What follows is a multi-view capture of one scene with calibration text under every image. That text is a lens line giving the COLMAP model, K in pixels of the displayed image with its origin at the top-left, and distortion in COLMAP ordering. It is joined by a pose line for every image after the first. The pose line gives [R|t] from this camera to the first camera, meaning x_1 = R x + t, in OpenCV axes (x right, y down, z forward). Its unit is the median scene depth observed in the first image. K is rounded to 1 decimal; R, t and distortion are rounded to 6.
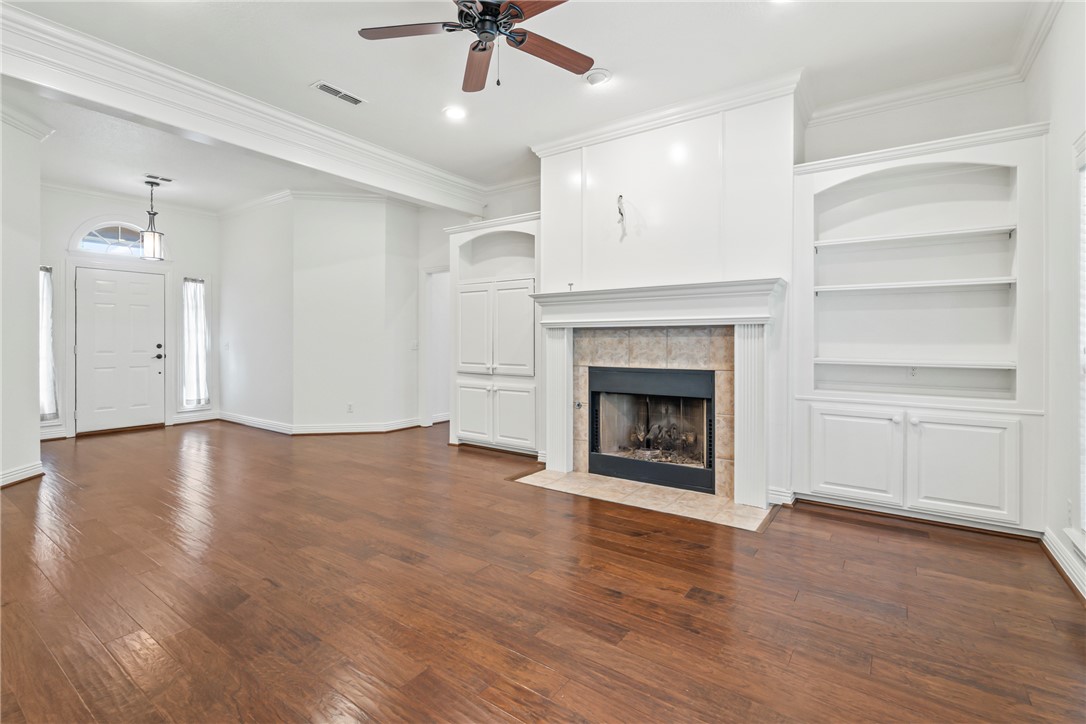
lens RADIAL K [[497.8, 0, 546.3], [0, 497.8, 339.1], [0, 0, 1]] dist [-0.005752, 0.002360]
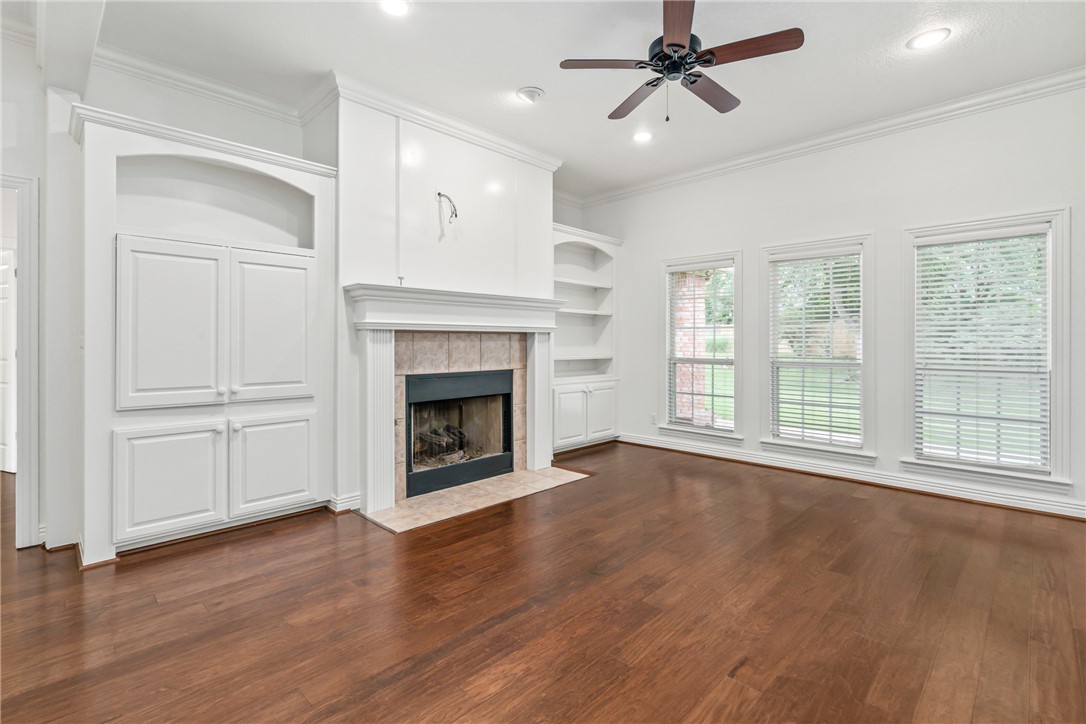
lens RADIAL K [[497.8, 0, 535.9], [0, 497.8, 339.0], [0, 0, 1]] dist [-0.005752, 0.002360]
pose [[0.173846, 0.007953, 0.984741, -0.756654], [-0.002627, 0.999968, -0.007612, -0.001738], [-0.984769, -0.001264, 0.173861, 0.654594]]
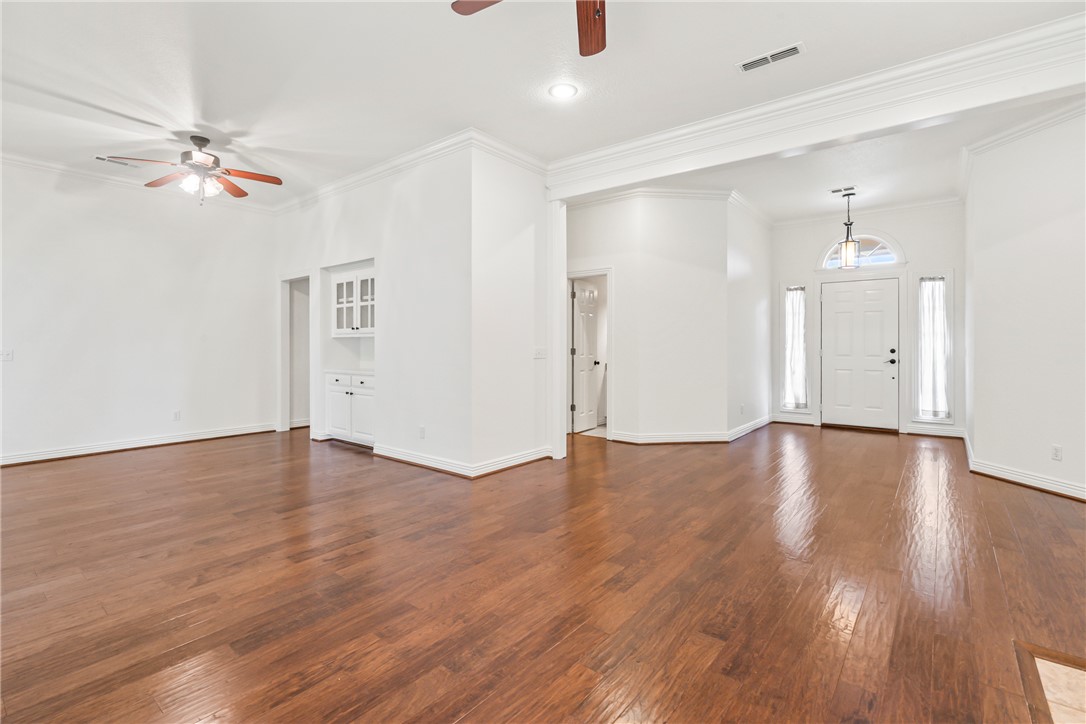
lens RADIAL K [[497.8, 0, 537.9], [0, 497.8, 343.9], [0, 0, 1]] dist [-0.005752, 0.002360]
pose [[-0.068971, -0.002794, -0.997615, 0.406261], [0.002711, 0.999992, -0.002988, 0.001598], [0.997615, -0.002911, -0.068963, 0.570940]]
